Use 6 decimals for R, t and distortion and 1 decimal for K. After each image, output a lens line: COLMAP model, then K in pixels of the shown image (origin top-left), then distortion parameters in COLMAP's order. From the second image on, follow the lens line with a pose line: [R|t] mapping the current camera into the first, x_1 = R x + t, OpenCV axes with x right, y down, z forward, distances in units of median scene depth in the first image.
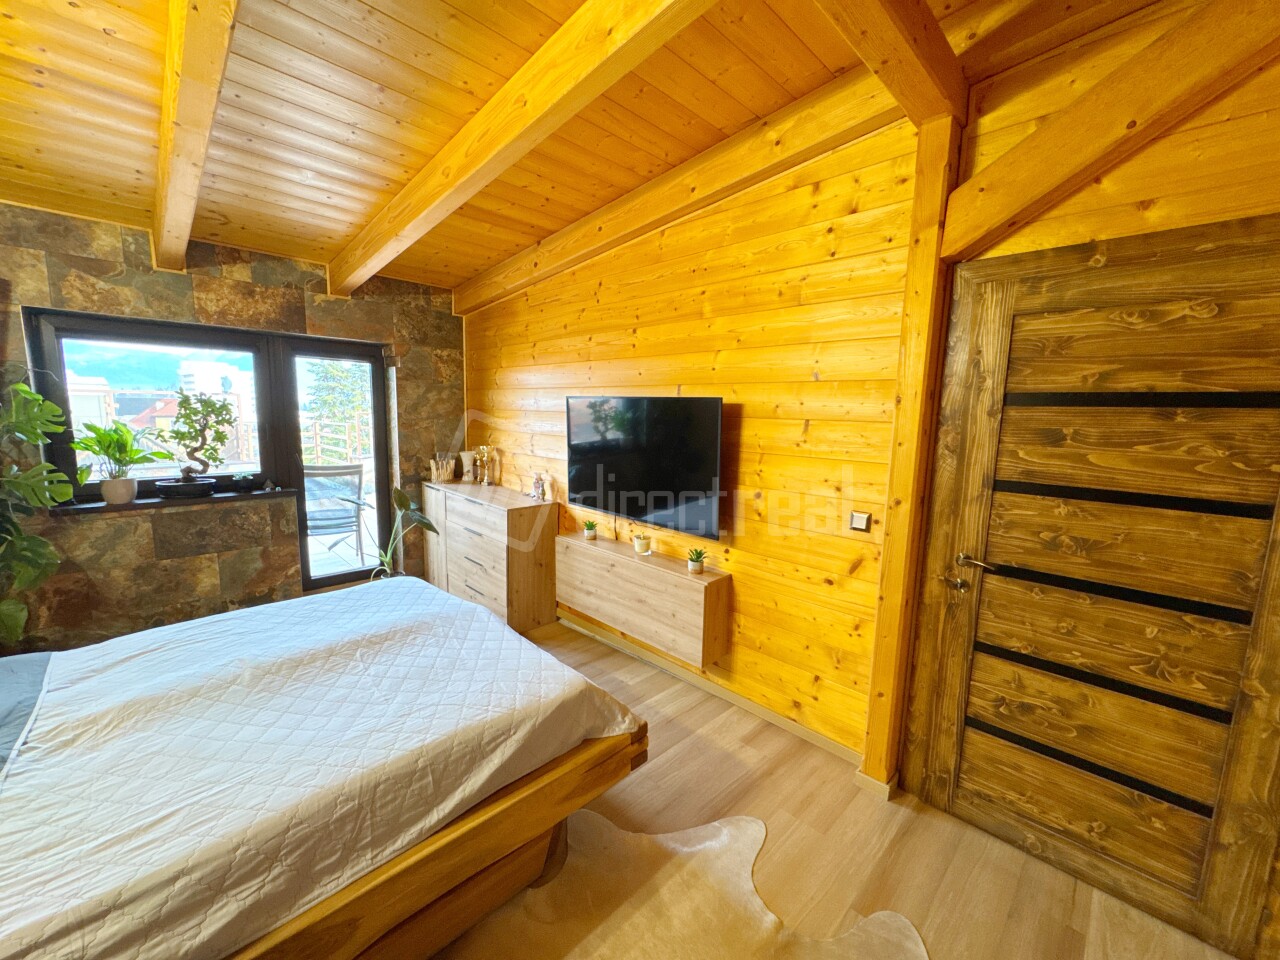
lens RADIAL K [[510.6, 0, 639.3], [0, 510.6, 479.8], [0, 0, 1]] dist [-0.004061, 0.000310]
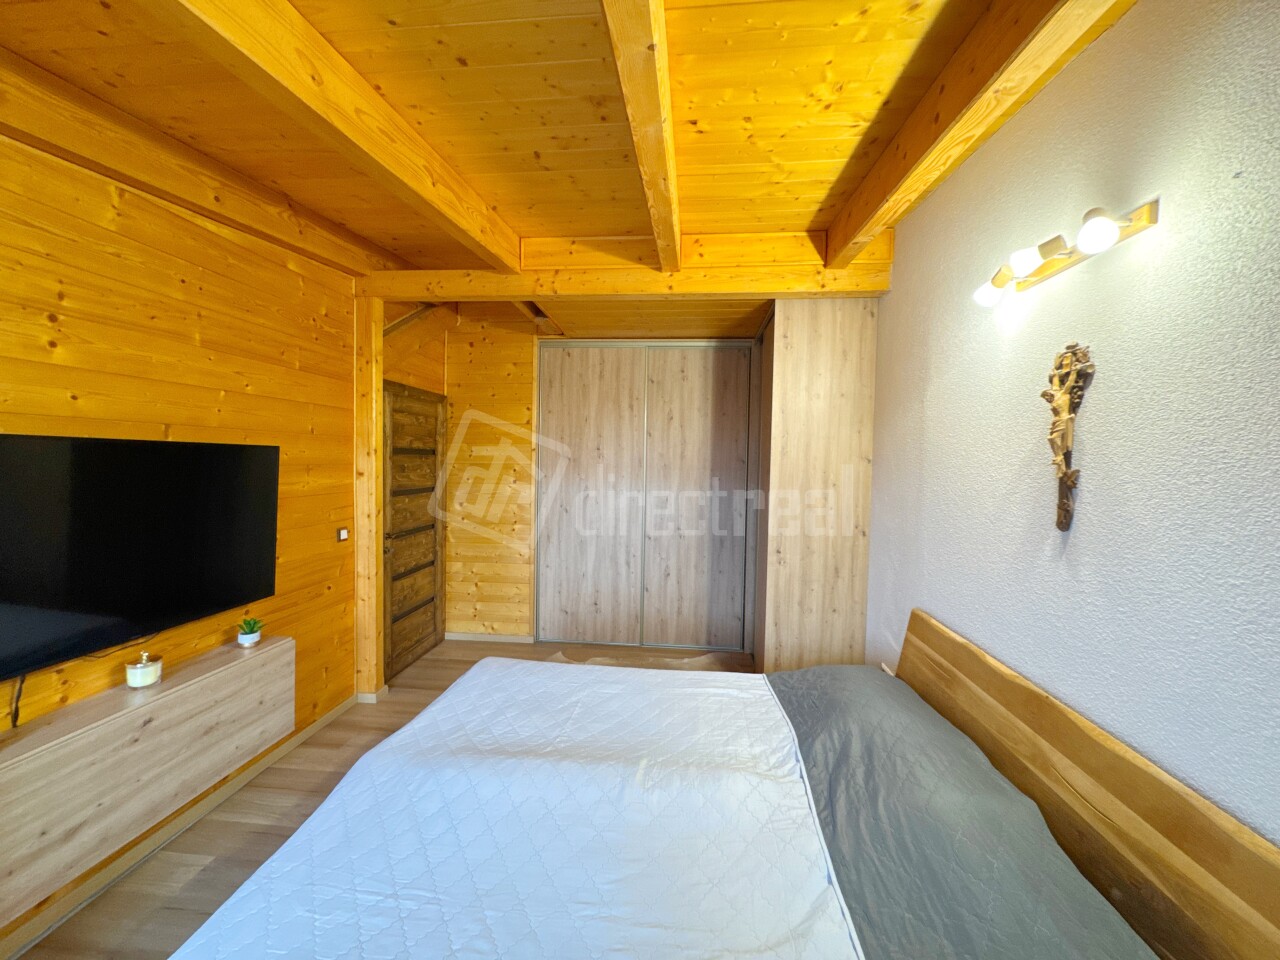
lens RADIAL K [[510.6, 0, 640.7], [0, 510.6, 478.4], [0, 0, 1]] dist [-0.004061, 0.000310]
pose [[-0.638014, -0.062178, 0.767510, -0.916367], [0.071967, 0.987557, 0.139830, -0.164618], [-0.766654, 0.144449, -0.625601, 0.957414]]
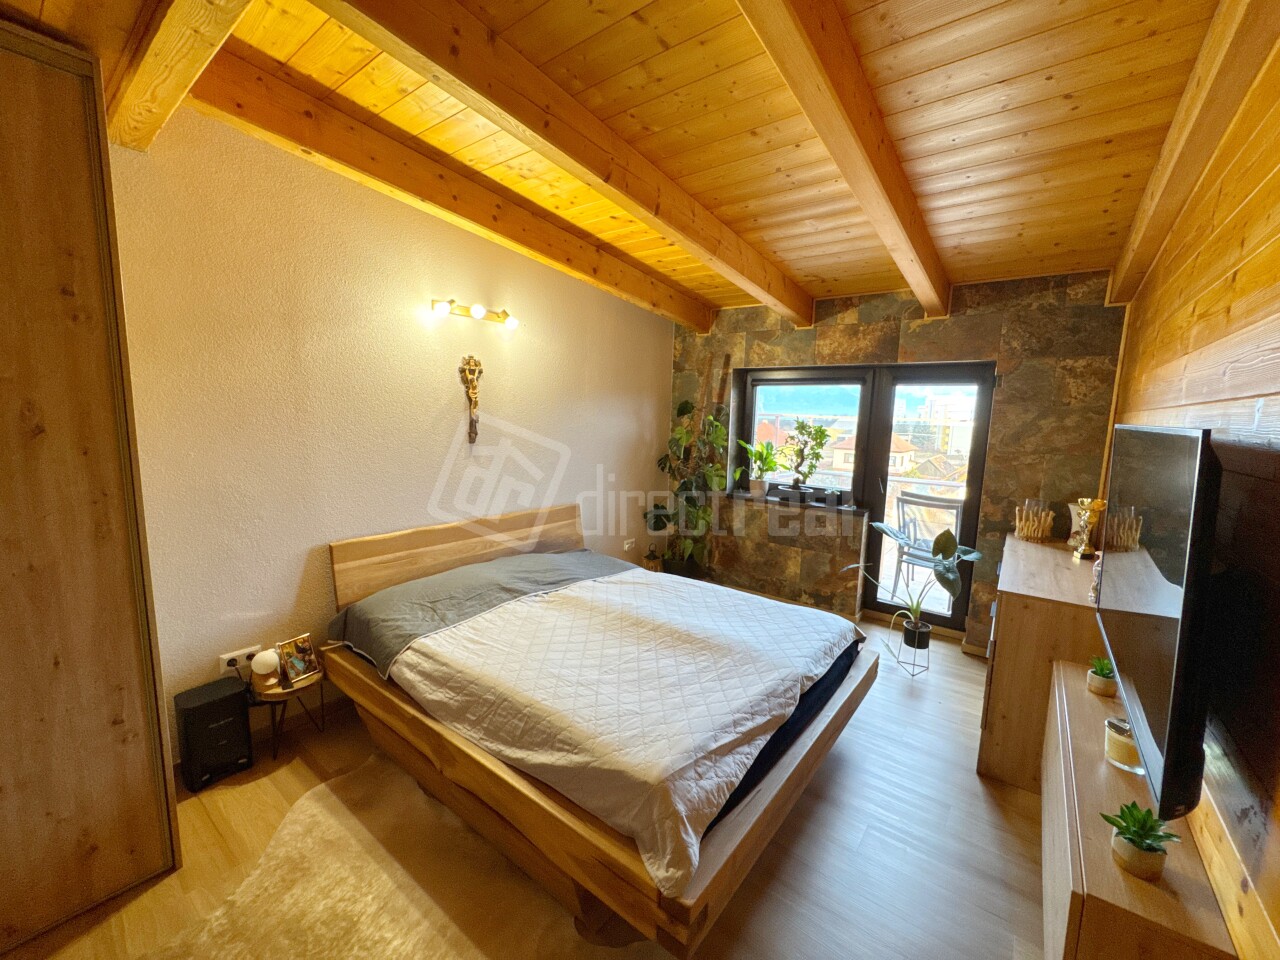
lens RADIAL K [[510.6, 0, 638.7], [0, 510.6, 479.6], [0, 0, 1]] dist [-0.004061, 0.000310]
pose [[0.129338, 0.109629, -0.985522, 0.402758], [-0.159026, 0.983299, 0.088512, -0.085212], [0.978766, 0.145275, 0.144612, 0.504574]]
